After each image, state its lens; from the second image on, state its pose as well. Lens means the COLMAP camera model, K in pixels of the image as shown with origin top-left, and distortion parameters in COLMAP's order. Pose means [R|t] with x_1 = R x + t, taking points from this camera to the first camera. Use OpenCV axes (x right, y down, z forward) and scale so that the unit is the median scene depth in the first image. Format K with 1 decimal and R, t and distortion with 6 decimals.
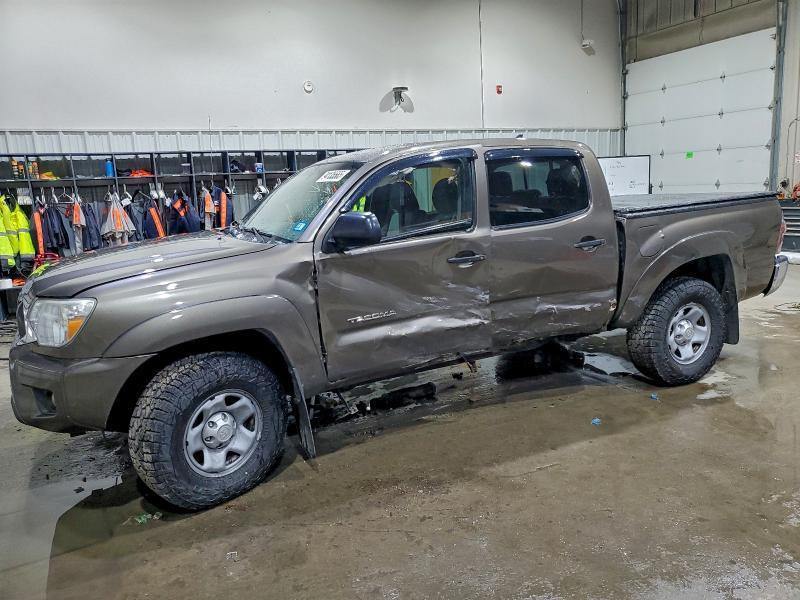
lens RADIAL K [[562.2, 0, 410.3], [0, 562.2, 299.1], [0, 0, 1]] dist [0.014424, -0.001911]
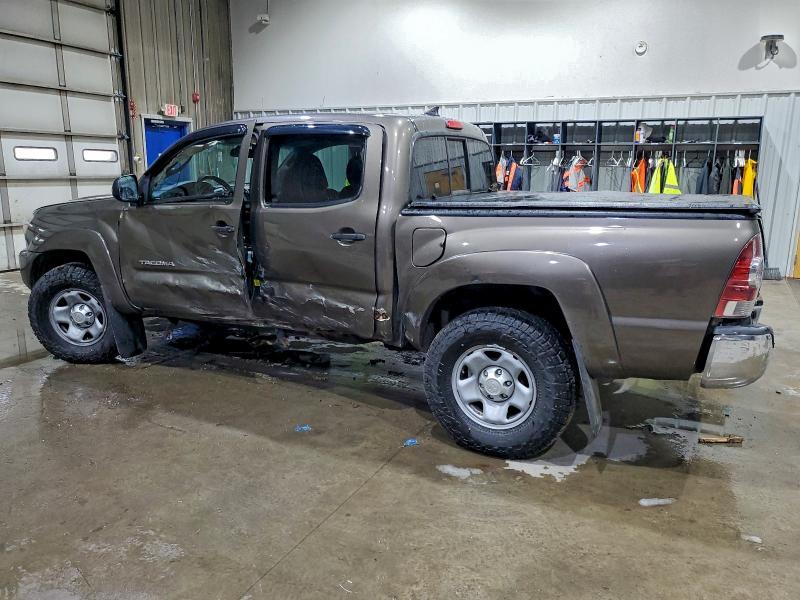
lens RADIAL K [[581.3, 0, 399.5], [0, 581.3, 275.3], [0, 0, 1]] dist [0.013880, 0.001580]
pose [[0.645580, 0.195459, -0.738256, 0.618745], [-0.189874, 0.977419, 0.092740, -0.081899], [0.739712, 0.080304, 0.668115, 0.268749]]
